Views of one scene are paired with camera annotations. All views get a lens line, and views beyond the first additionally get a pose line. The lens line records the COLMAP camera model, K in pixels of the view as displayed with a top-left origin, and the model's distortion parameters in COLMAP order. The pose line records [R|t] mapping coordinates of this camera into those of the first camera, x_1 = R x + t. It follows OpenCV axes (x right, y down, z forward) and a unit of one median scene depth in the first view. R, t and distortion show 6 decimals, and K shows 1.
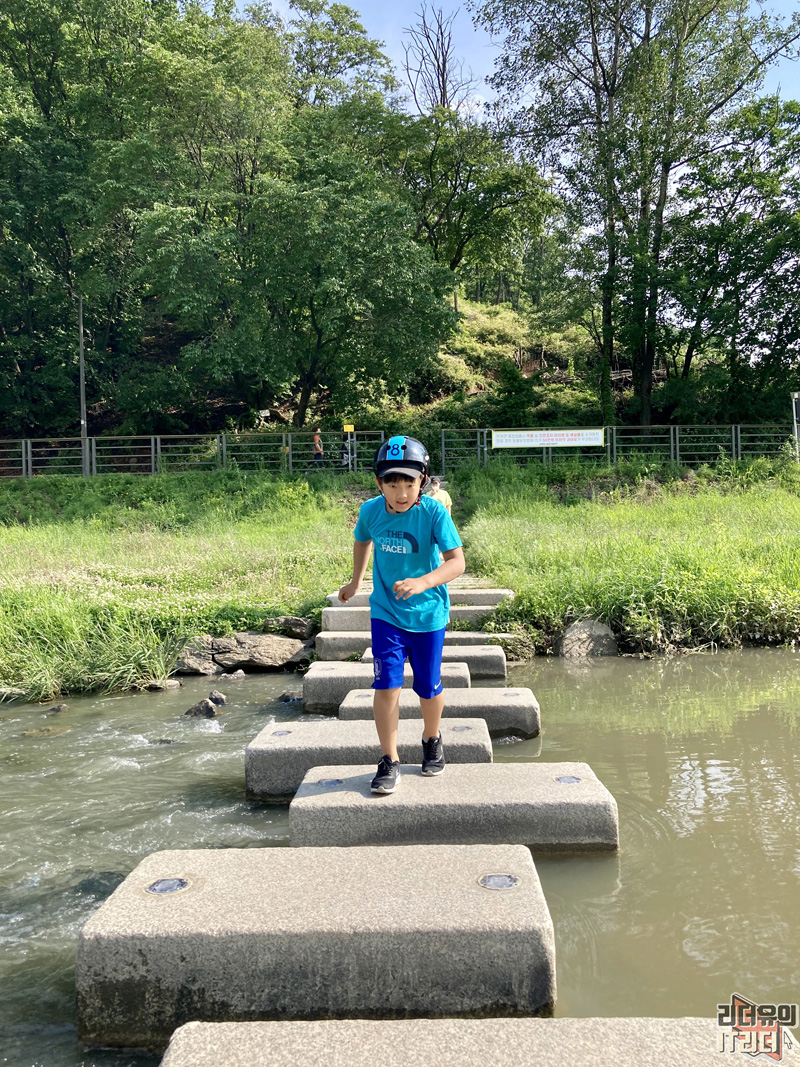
lens RADIAL K [[864.9, 0, 400.0], [0, 864.9, 533.5], [0, 0, 1]] dist [0.001178, 0.000471]
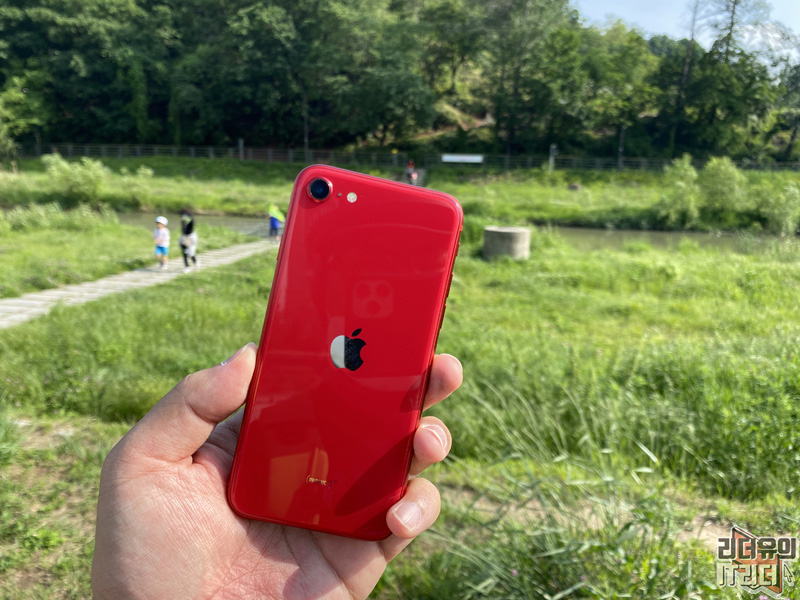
lens RADIAL K [[599.9, 0, 400.0], [0, 599.9, 300.0], [0, 0, 1]] dist [-0.009250, 0.001139]
pose [[0.987604, 0.086909, -0.130710, 0.270052], [-0.055932, 0.972916, 0.224289, -0.086702], [0.146663, -0.214198, 0.965717, -1.083256]]
